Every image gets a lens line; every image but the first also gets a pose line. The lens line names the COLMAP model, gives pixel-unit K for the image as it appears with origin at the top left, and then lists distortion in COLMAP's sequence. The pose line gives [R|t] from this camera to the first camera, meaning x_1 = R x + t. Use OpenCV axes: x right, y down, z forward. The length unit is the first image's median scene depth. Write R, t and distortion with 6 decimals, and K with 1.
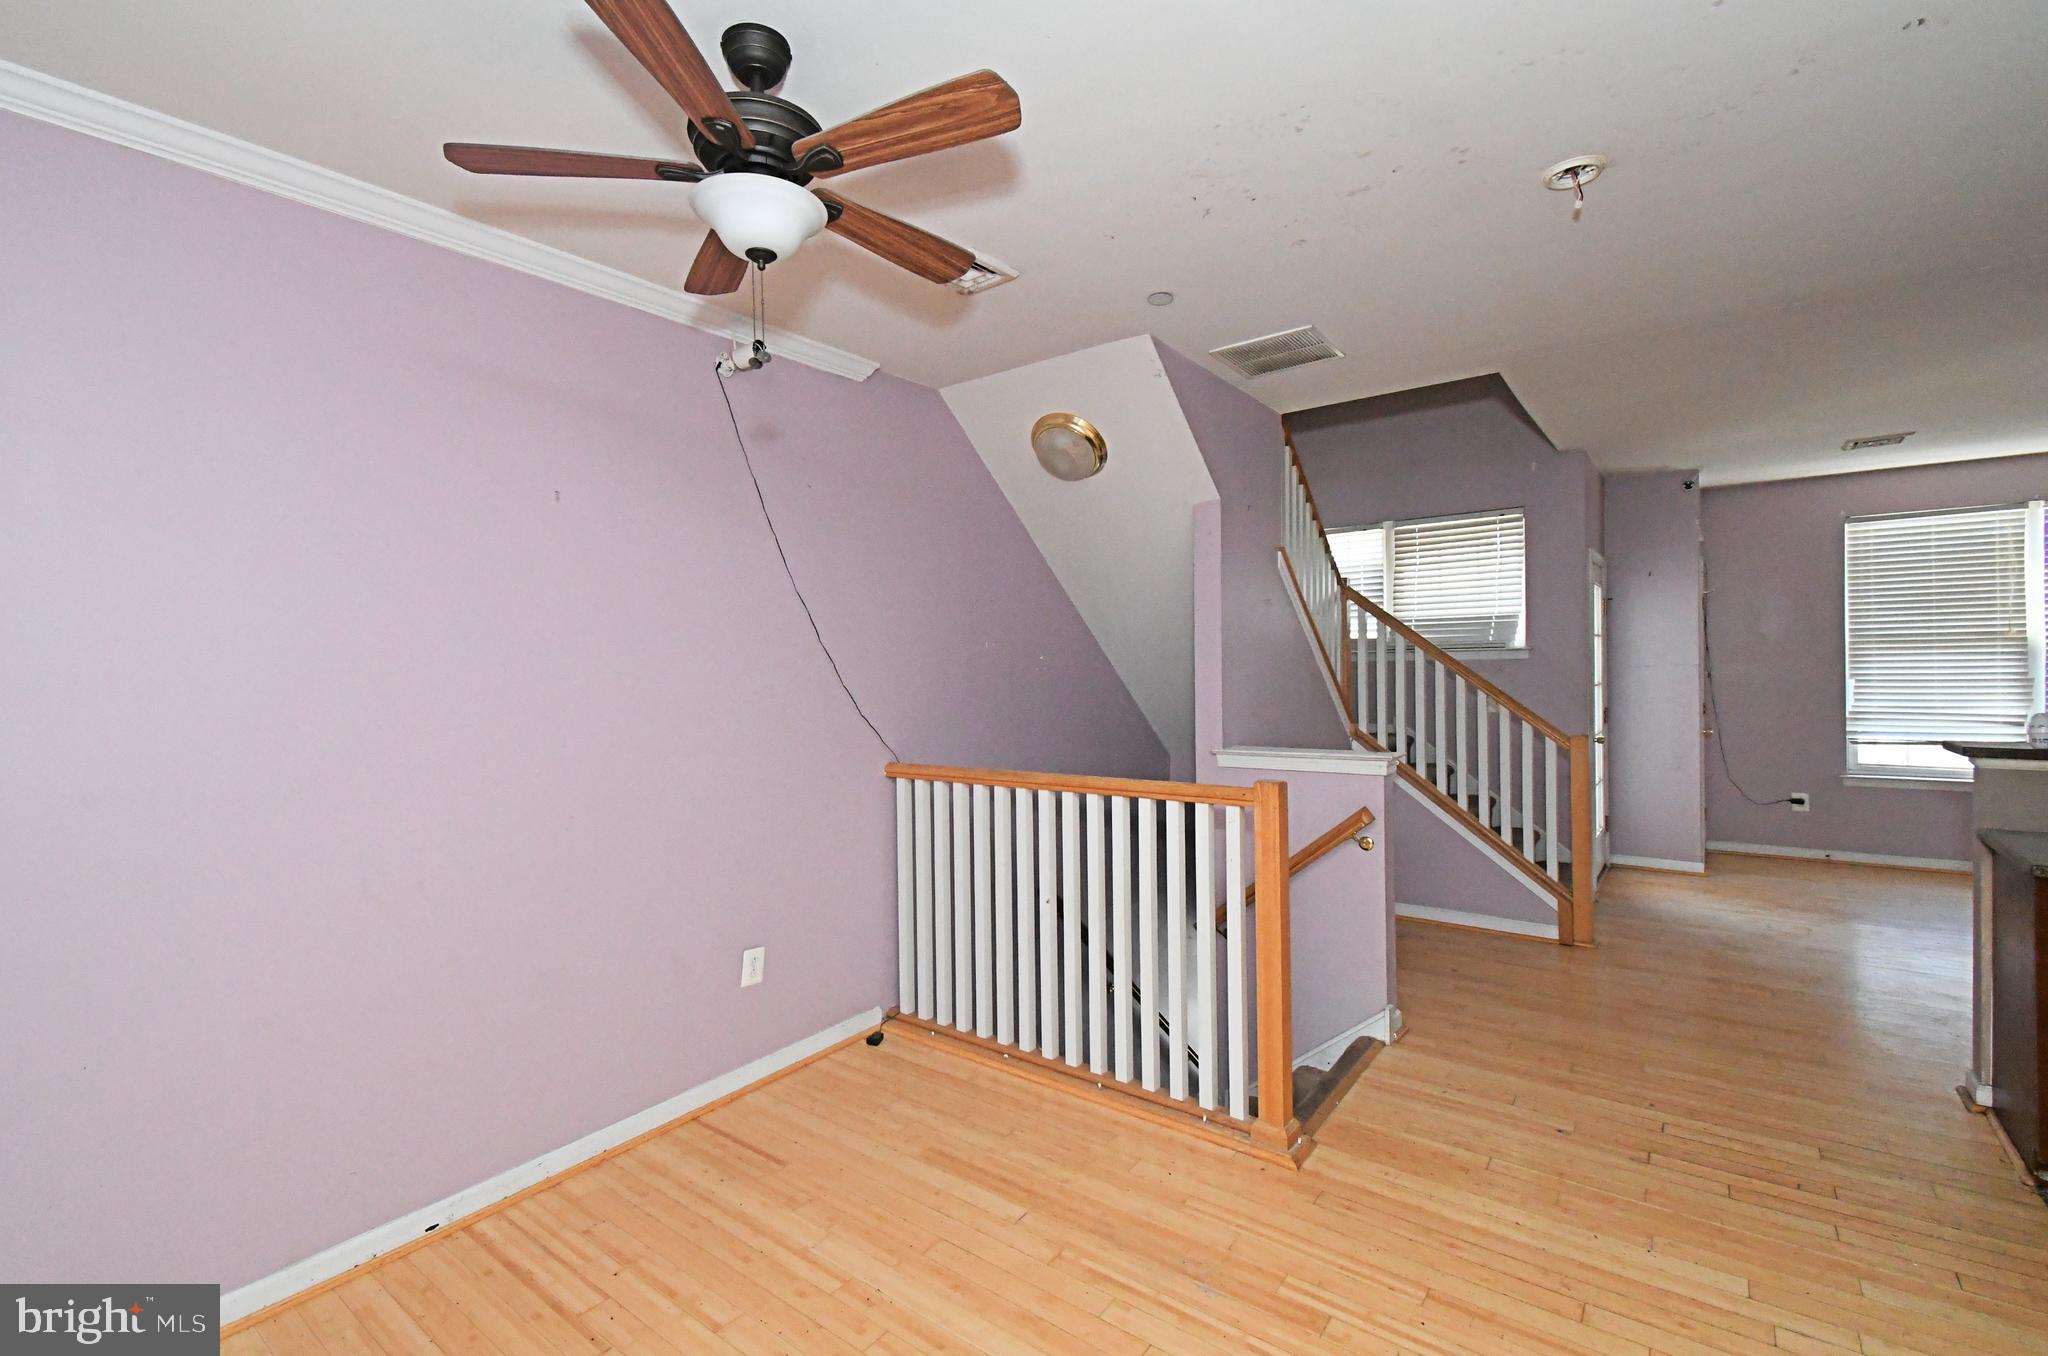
lens RADIAL K [[903.6, 0, 971.2], [0, 903.6, 678.4], [0, 0, 1]] dist [0.039965, -0.019825]
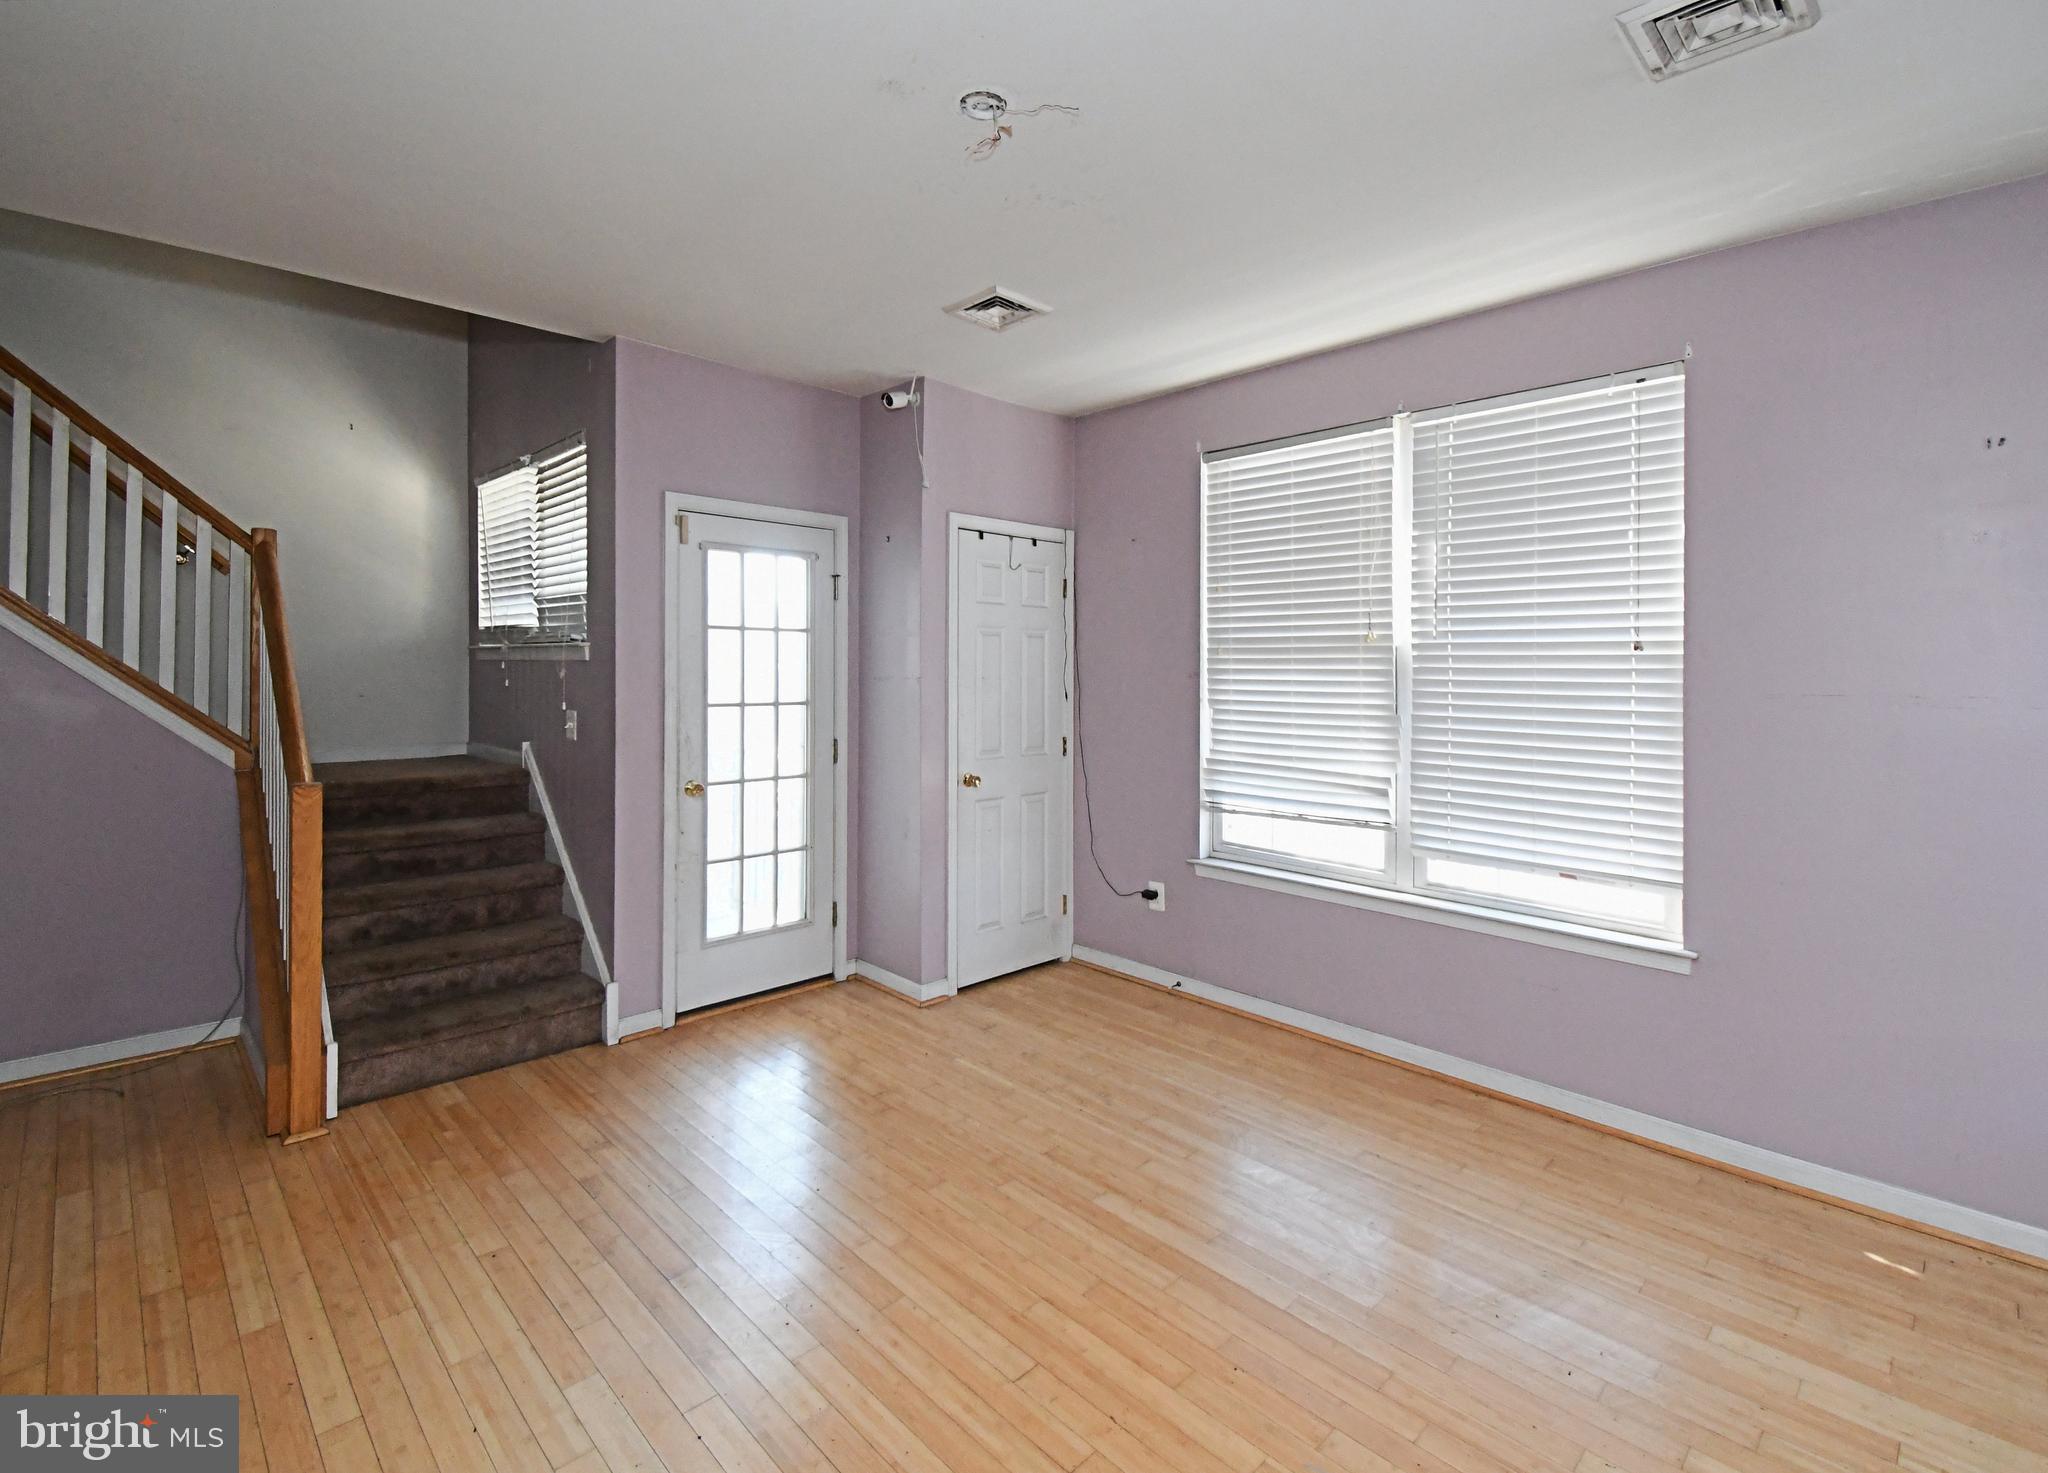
lens RADIAL K [[963.9, 0, 999.5], [0, 963.9, 683.3], [0, 0, 1]] dist [0.019392, -0.000909]
pose [[0.991976, 0.028970, -0.123065, 1.053327], [-0.028930, 0.999579, 0.002109, -0.016204], [0.123074, 0.001468, 0.992396, 0.380829]]
